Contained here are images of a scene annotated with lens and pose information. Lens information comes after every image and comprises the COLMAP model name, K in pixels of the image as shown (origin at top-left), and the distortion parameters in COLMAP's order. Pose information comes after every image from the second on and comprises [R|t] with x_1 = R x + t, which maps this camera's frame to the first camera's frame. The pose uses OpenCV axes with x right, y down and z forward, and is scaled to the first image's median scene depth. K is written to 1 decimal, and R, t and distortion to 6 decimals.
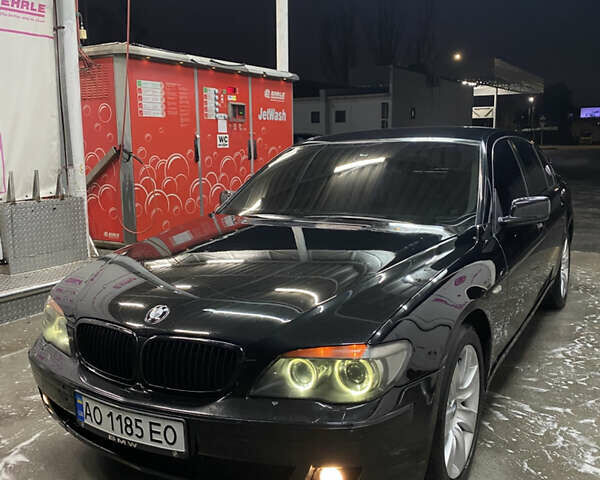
lens RADIAL K [[606.7, 0, 302.1], [0, 606.7, 235.1], [0, 0, 1]] dist [0.014211, 0.000000]
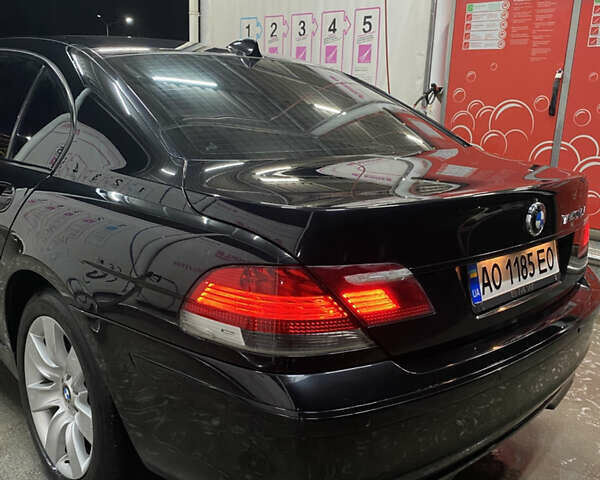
lens RADIAL K [[606.7, 0, 301.3], [0, 606.7, 239.9], [0, 0, 1]] dist [0.014211, 0.000000]
pose [[-0.273450, 0.234718, -0.932809, 0.904728], [-0.185005, 0.938830, 0.290467, -0.222257], [0.943927, 0.252002, -0.213299, 1.507619]]
